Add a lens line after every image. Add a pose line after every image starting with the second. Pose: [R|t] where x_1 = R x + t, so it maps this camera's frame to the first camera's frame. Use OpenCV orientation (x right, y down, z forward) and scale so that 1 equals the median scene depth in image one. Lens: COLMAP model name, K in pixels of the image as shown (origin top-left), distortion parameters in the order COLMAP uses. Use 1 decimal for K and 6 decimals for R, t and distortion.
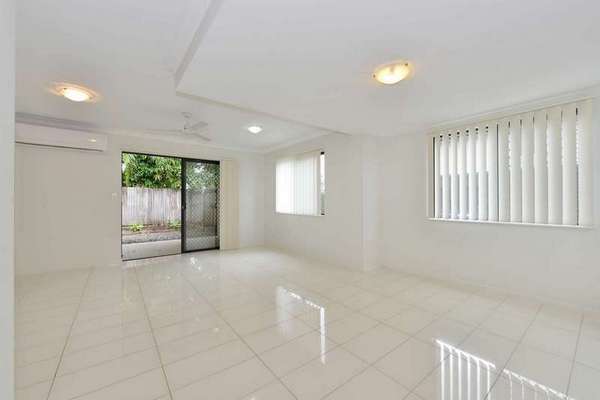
lens RADIAL K [[241.7, 0, 299.5], [0, 241.7, 201.7], [0, 0, 1]] dist [0.001663, 0.000521]
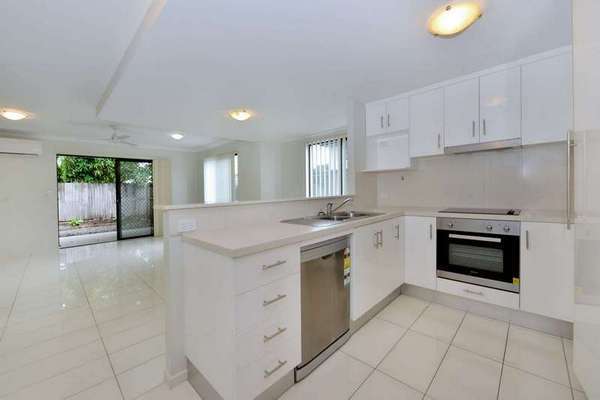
lens RADIAL K [[241.7, 0, 299.4], [0, 241.7, 191.7], [0, 0, 1]] dist [0.001663, 0.000521]
pose [[0.988866, -0.026233, 0.146477, 0.161840], [0.026261, 0.999654, 0.001741, 0.000587], [-0.146472, 0.002125, 0.989213, -0.211746]]
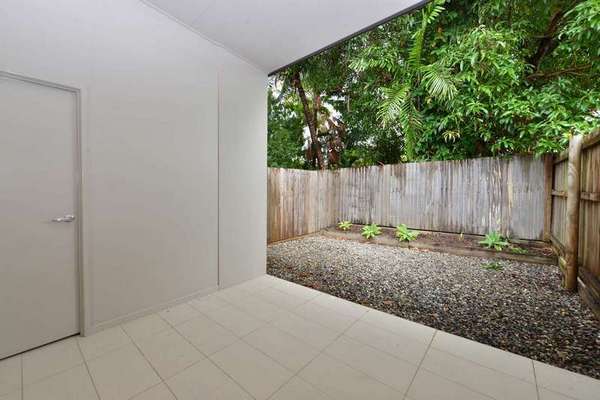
lens RADIAL K [[241.7, 0, 298.8], [0, 241.7, 196.3], [0, 0, 1]] dist [0.001663, 0.000521]
pose [[0.197737, 0.014790, -0.980144, -0.280650], [0.003687, 0.999868, 0.015831, 0.014955], [0.980248, -0.006744, 0.197656, 0.955076]]
